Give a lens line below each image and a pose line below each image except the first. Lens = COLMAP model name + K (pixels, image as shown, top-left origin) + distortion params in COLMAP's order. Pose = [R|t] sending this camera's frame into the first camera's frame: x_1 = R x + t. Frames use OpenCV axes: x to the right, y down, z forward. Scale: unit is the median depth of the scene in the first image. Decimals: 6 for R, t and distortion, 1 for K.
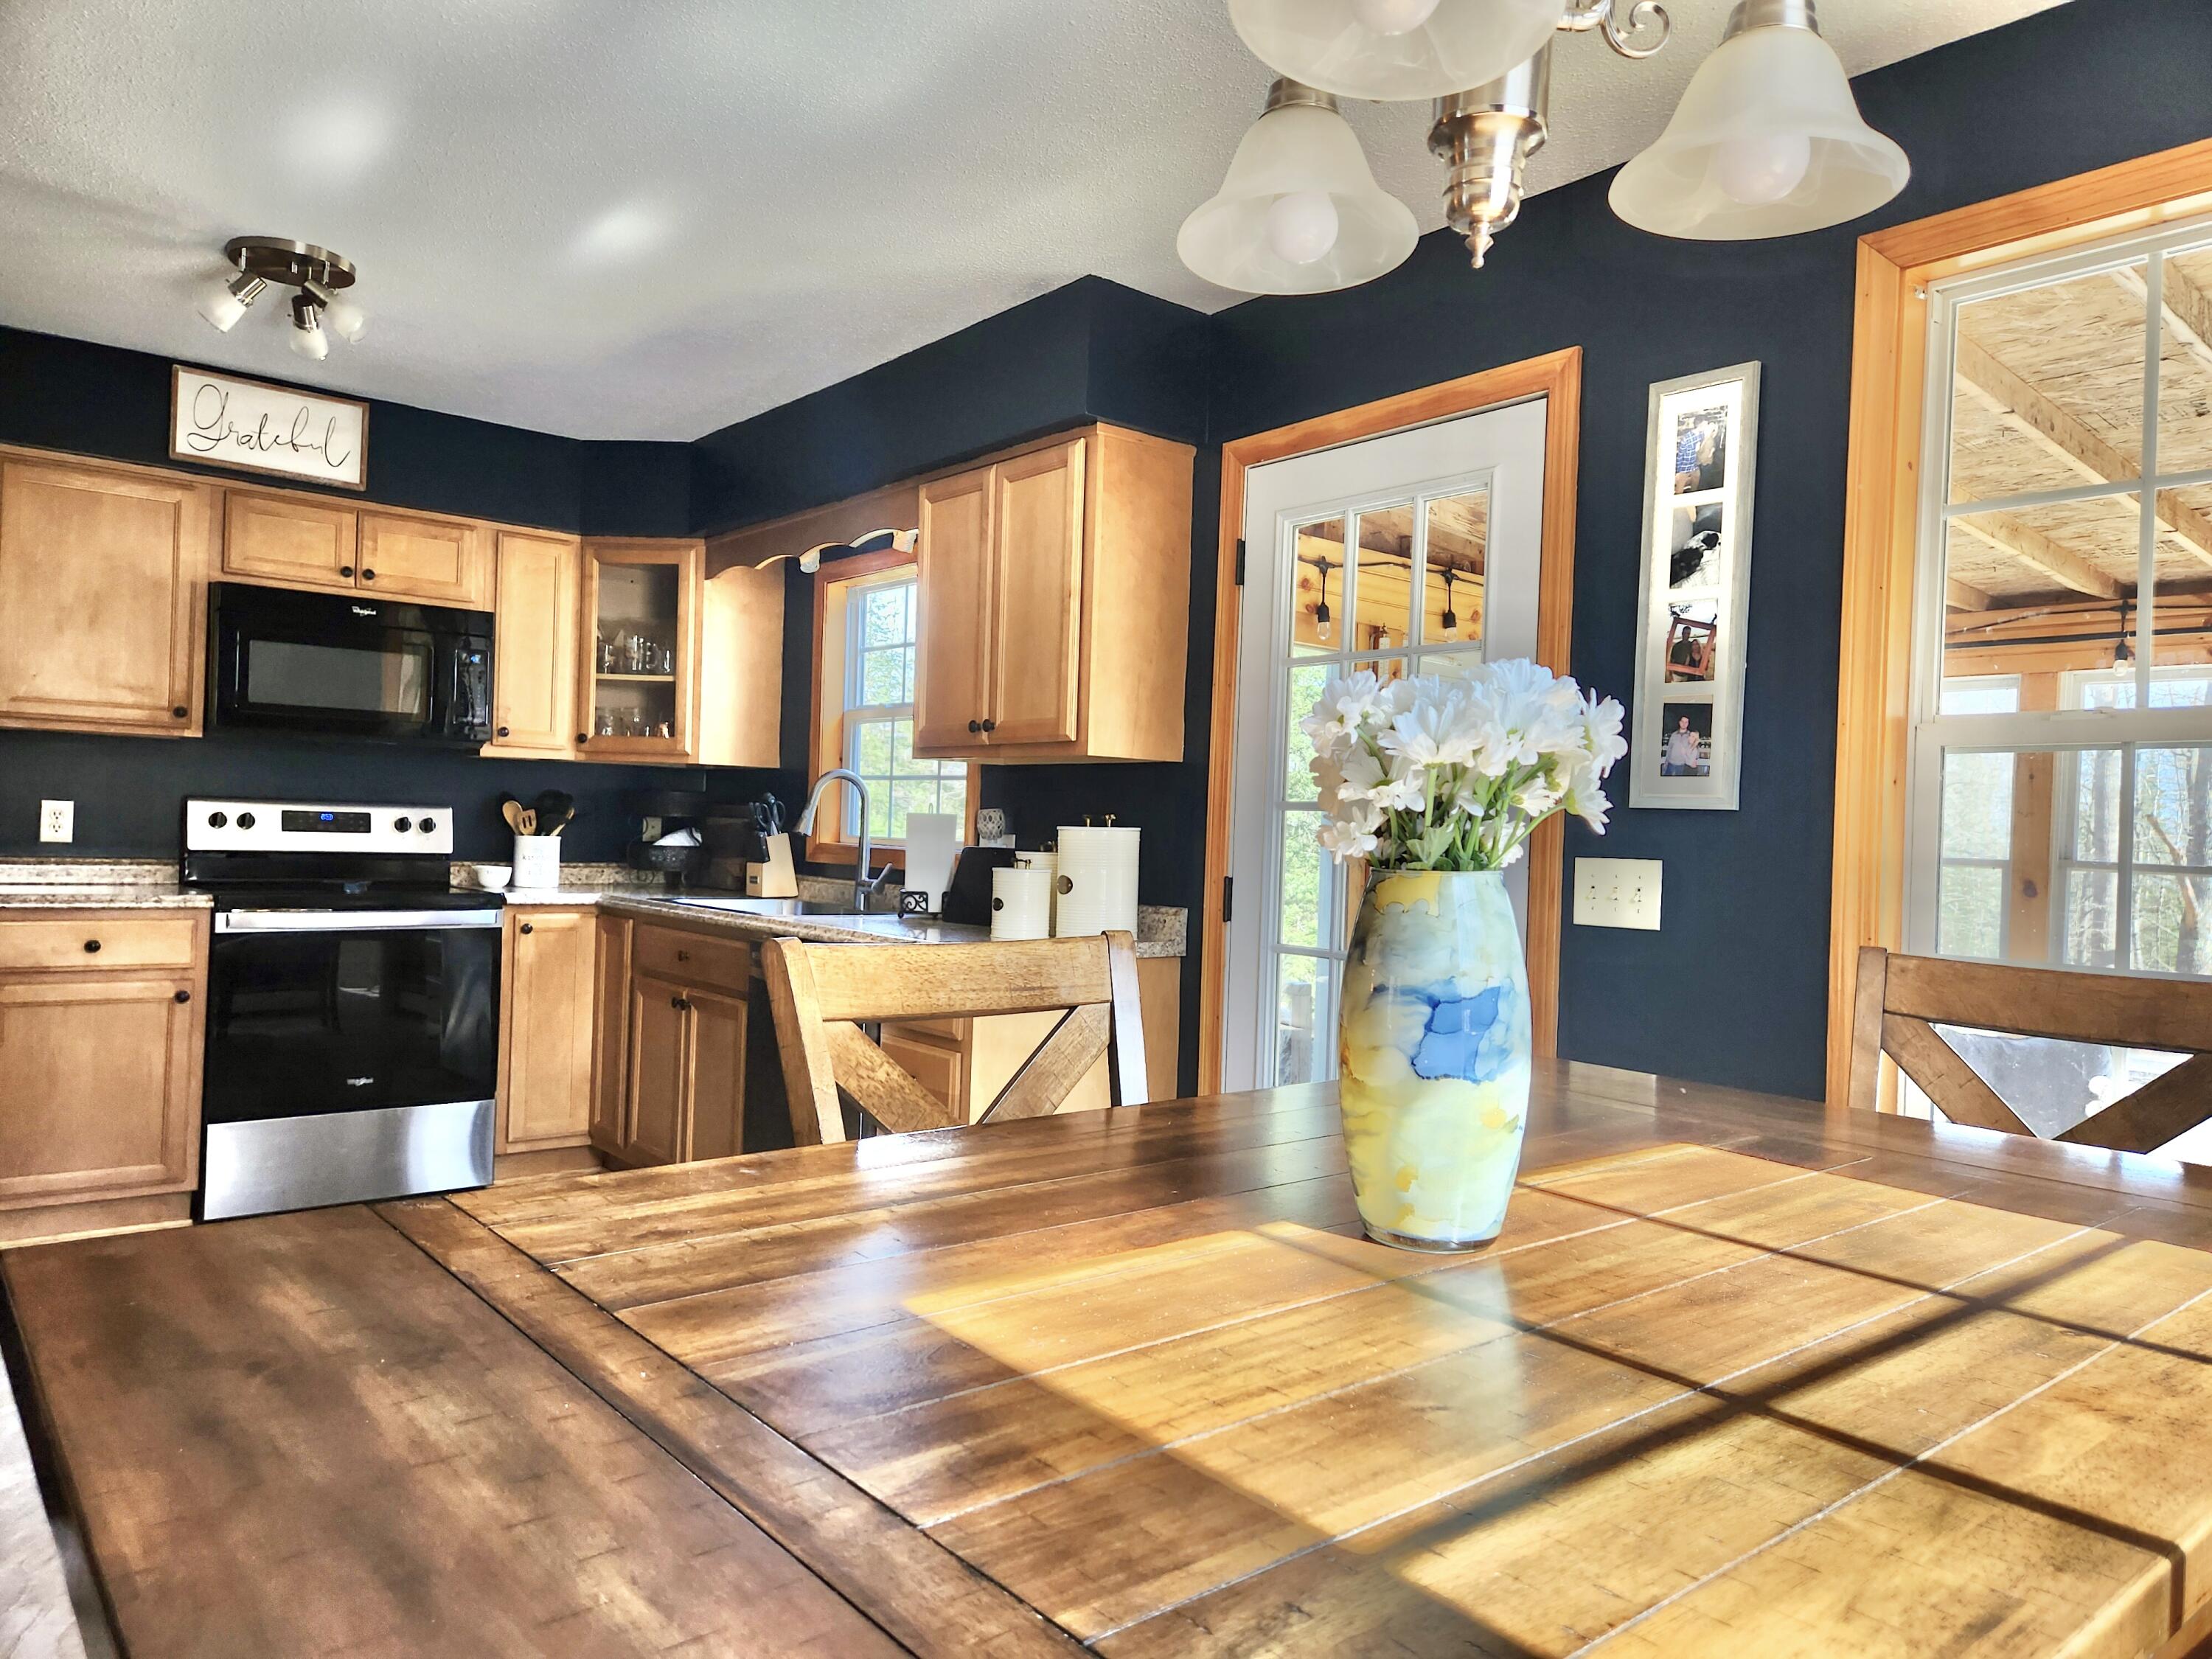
lens RADIAL K [[1461.0, 0, 1105.4], [0, 1461.0, 825.6], [0, 0, 1]] dist [0.083669, -0.073479]
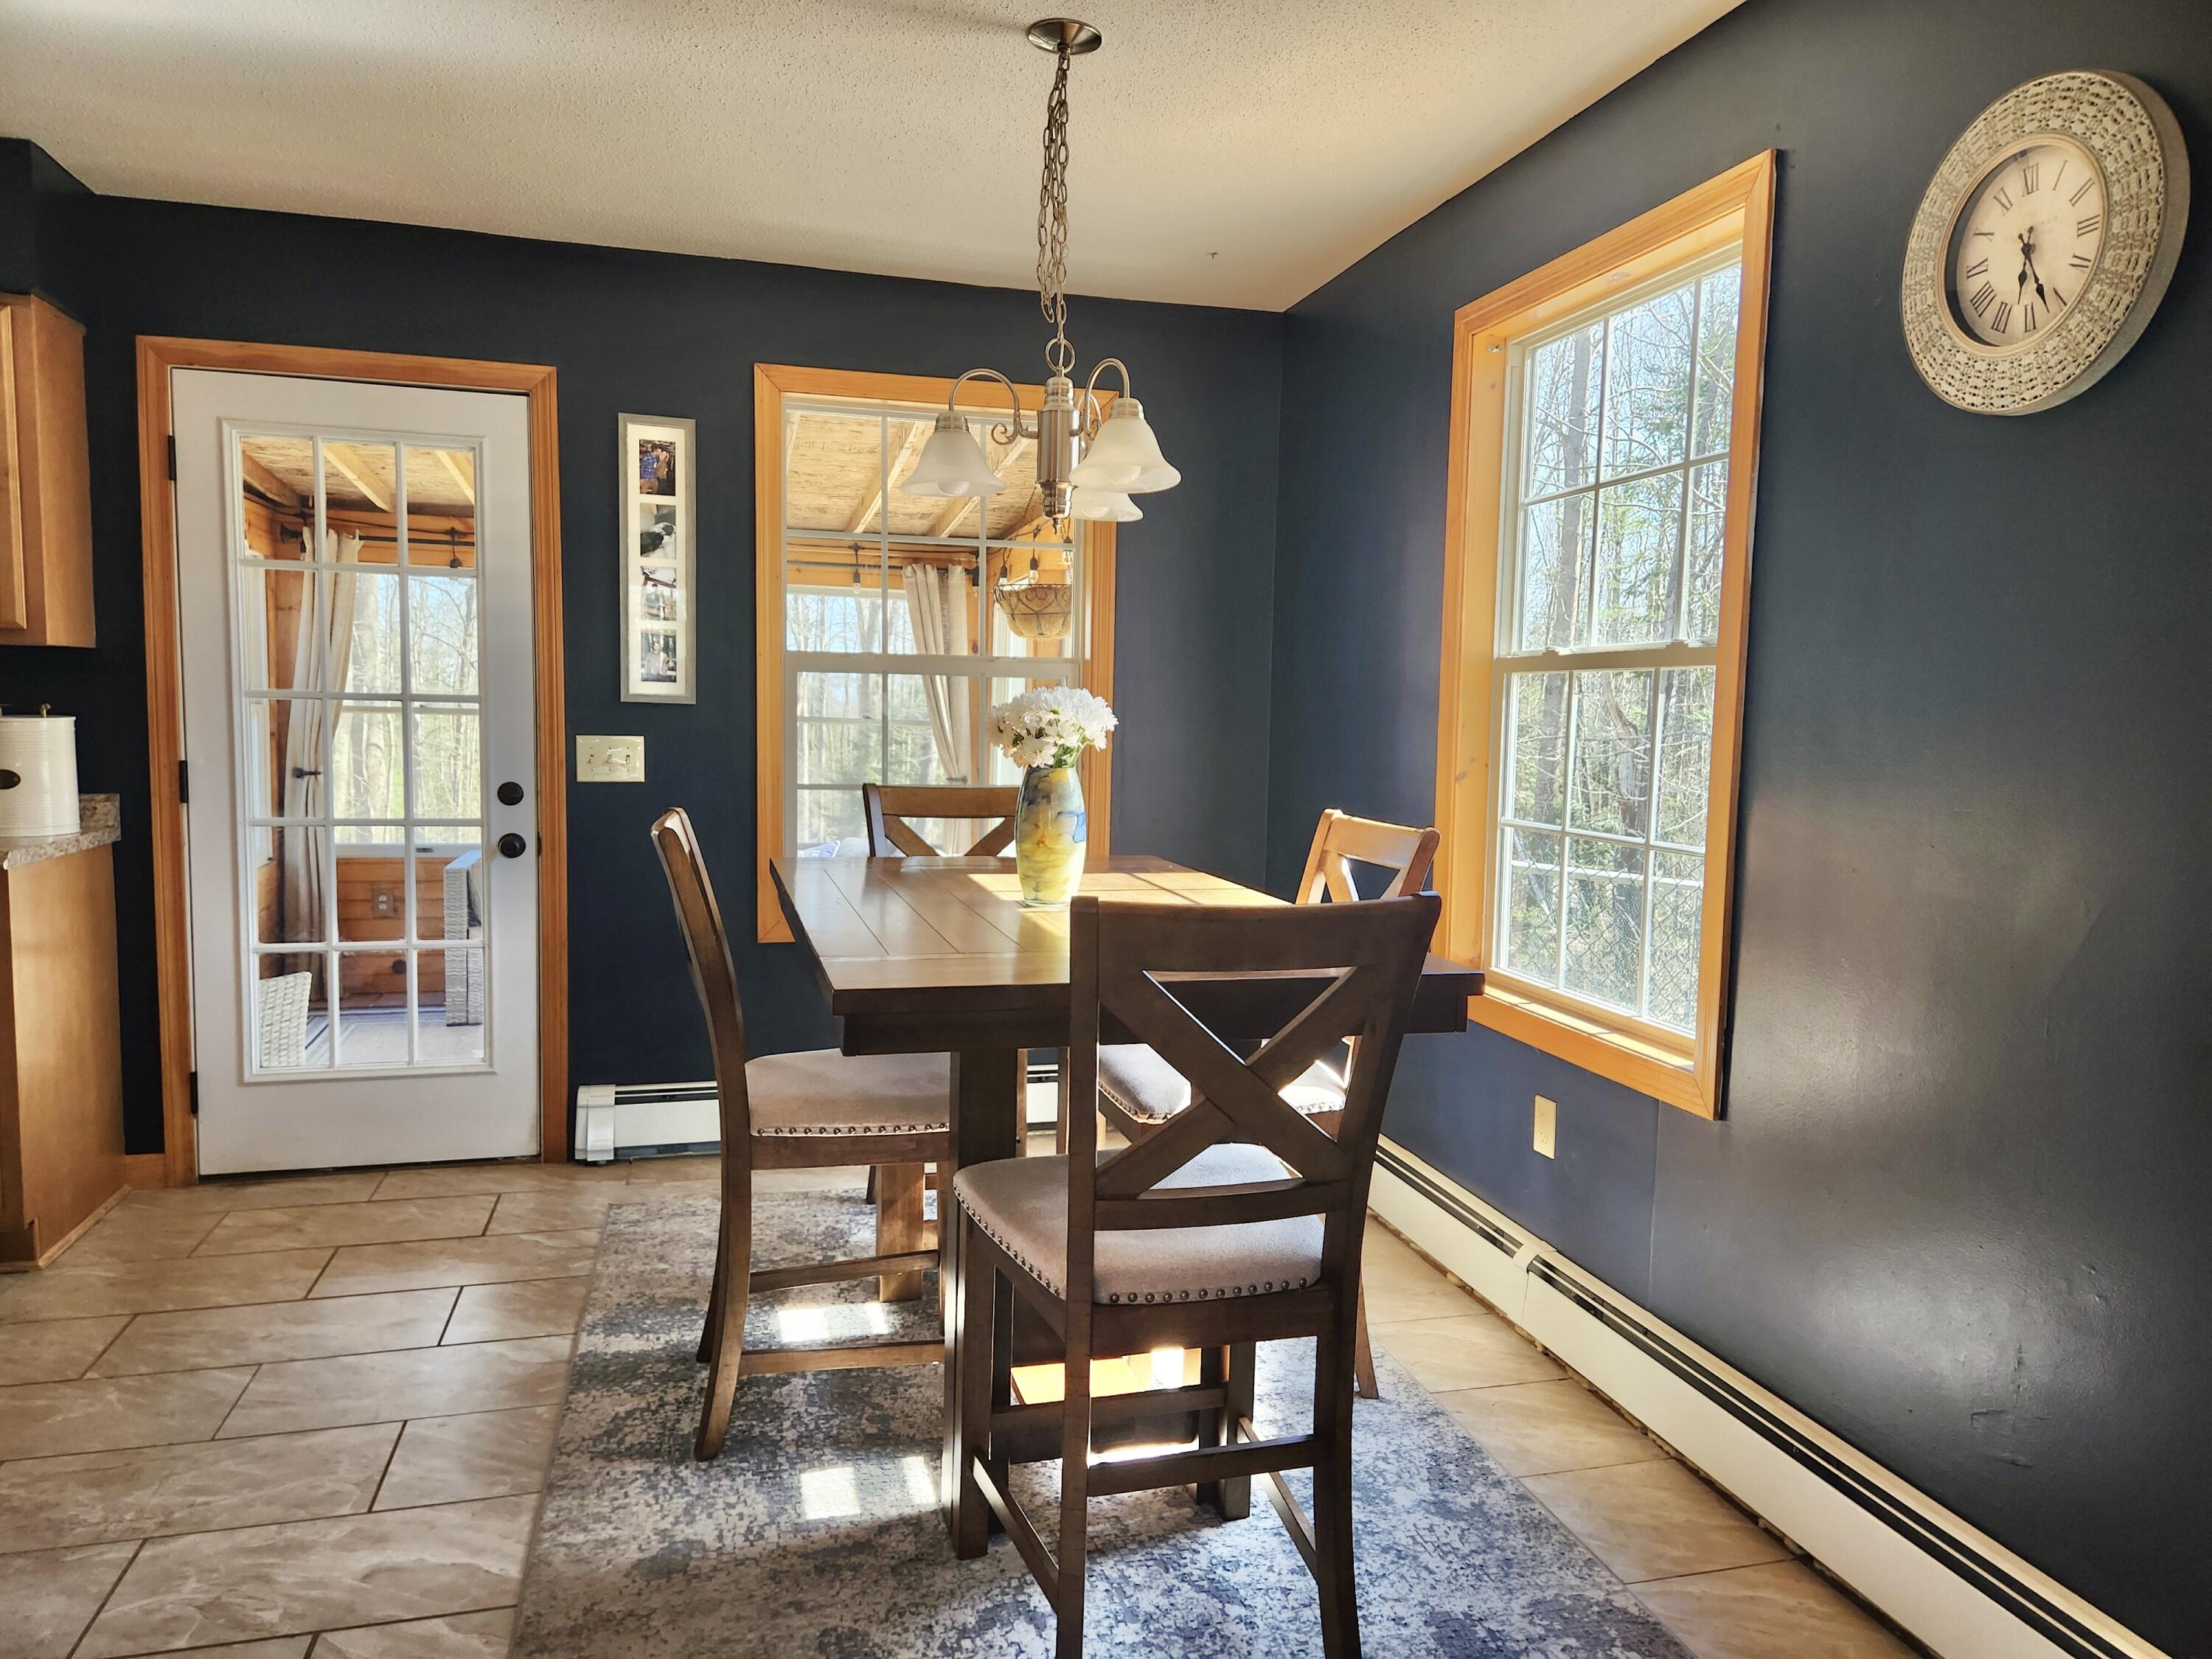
lens RADIAL K [[1461.1, 0, 1096.7], [0, 1461.1, 829.9], [0, 0, 1]] dist [0.086522, -0.077867]
pose [[0.416324, -0.102886, 0.903376, -0.479042], [-0.007695, 0.993143, 0.116656, -0.036225], [-0.909184, -0.055518, 0.412678, -0.037606]]
